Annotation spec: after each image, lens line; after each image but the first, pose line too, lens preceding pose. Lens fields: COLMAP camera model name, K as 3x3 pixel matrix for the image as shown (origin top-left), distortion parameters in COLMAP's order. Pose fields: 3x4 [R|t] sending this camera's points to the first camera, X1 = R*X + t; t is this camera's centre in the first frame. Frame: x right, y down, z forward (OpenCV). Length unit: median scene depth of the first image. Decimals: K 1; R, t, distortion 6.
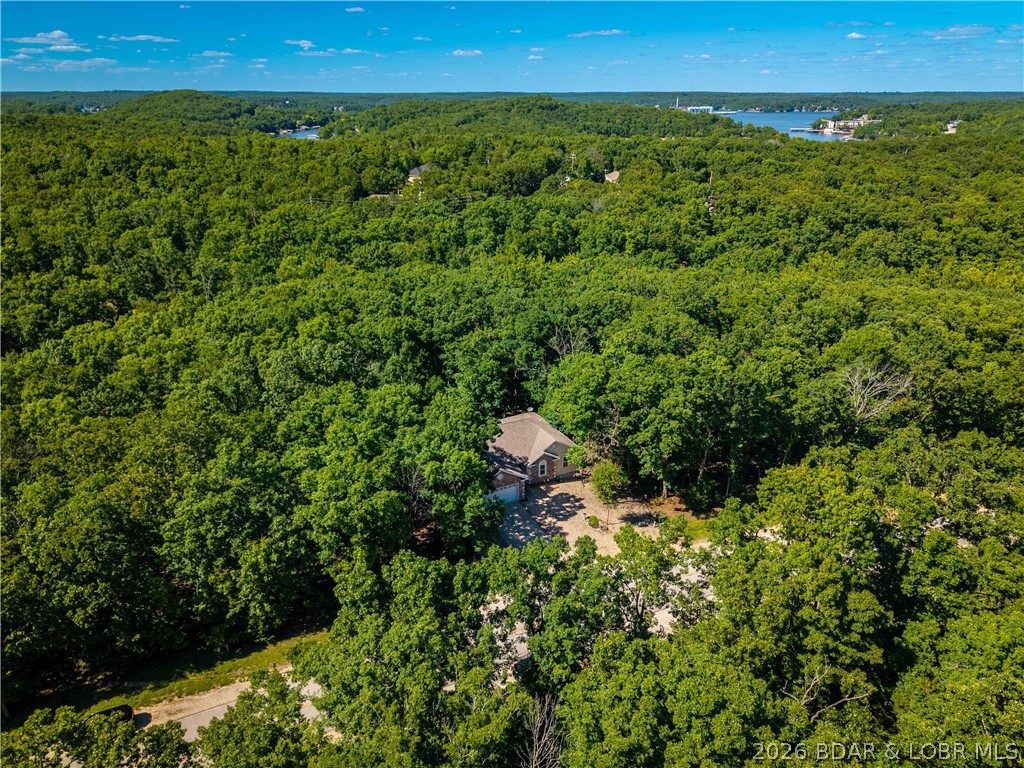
lens RADIAL K [[686.4, 0, 511.7], [0, 686.4, 383.2], [0, 0, 1]] dist [0.016006, -0.010573]
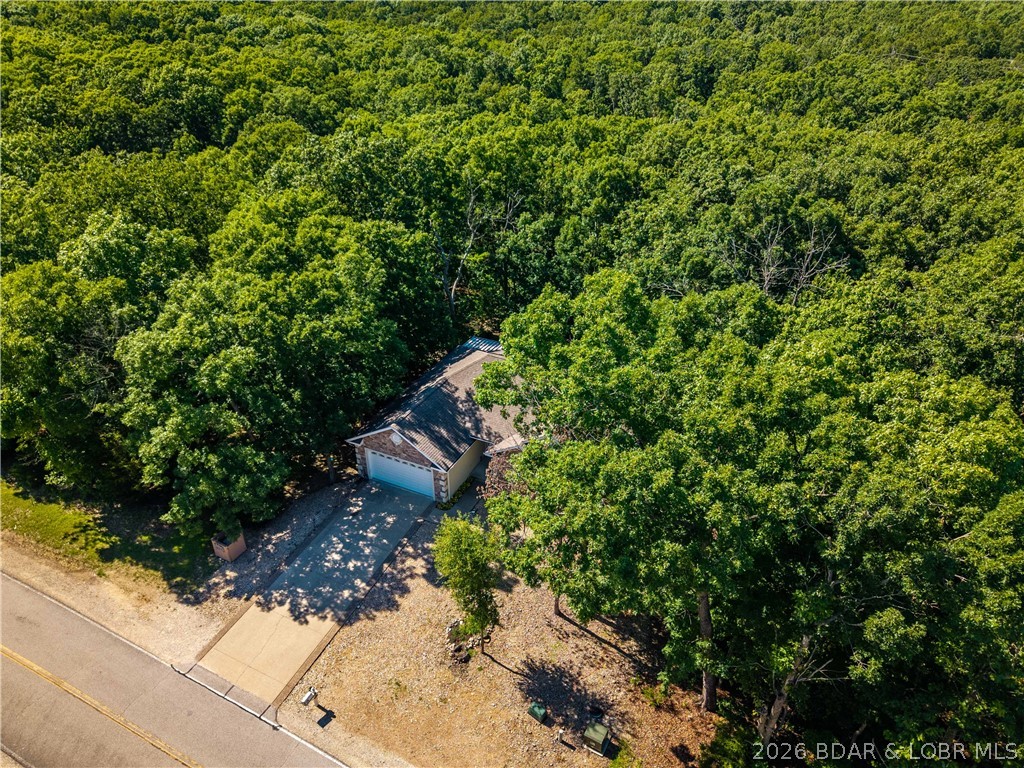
lens RADIAL K [[686.4, 0, 511.0], [0, 686.4, 388.3], [0, 0, 1]] dist [0.016006, -0.010573]
pose [[0.602722, 0.412170, -0.683259, 0.145470], [-0.308337, 0.910057, 0.276991, -0.026359], [0.735972, 0.043726, 0.675599, 0.278521]]
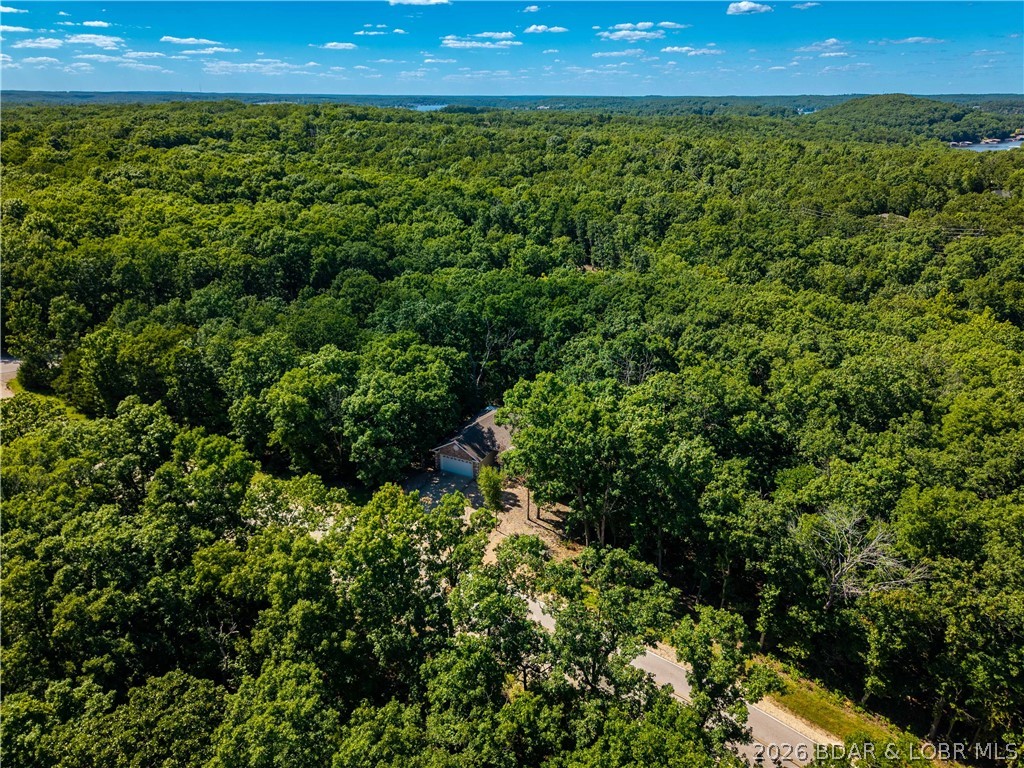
lens RADIAL K [[686.4, 0, 511.2], [0, 686.4, 389.4], [0, 0, 1]] dist [0.016006, -0.010573]
pose [[0.600937, 0.314798, -0.734695, 0.323353], [-0.312342, 0.938577, 0.146679, -0.056653], [0.735742, 0.141332, 0.662351, 0.122360]]
